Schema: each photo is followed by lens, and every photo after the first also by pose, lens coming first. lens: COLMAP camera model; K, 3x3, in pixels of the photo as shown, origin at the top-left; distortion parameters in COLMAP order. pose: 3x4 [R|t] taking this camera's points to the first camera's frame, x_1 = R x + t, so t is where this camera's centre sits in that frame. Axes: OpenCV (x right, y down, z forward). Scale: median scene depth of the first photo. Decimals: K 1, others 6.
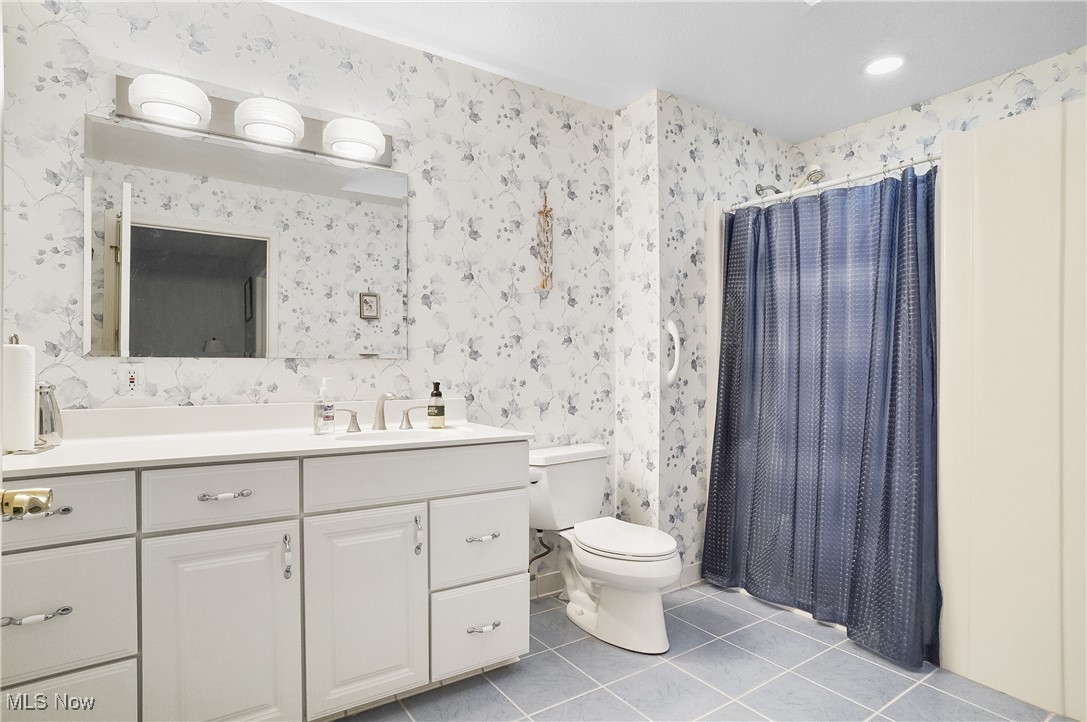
lens RADIAL K [[563.3, 0, 543.8], [0, 563.3, 363.8], [0, 0, 1]] dist [-0.039858, 0.006908]
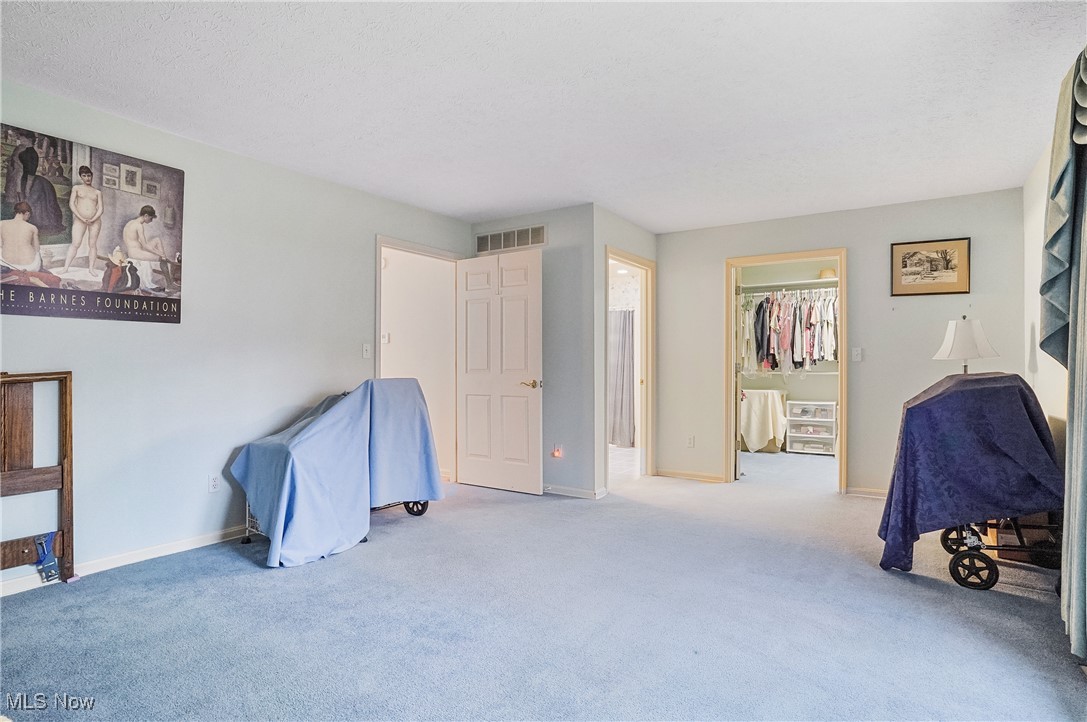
lens RADIAL K [[563.3, 0, 542.7], [0, 563.3, 362.7], [0, 0, 1]] dist [-0.039858, 0.006908]
pose [[0.917206, 0.002166, 0.398406, -1.250277], [-0.002305, 0.999997, -0.000130, -0.000079], [-0.398406, -0.000799, 0.917209, -2.050116]]
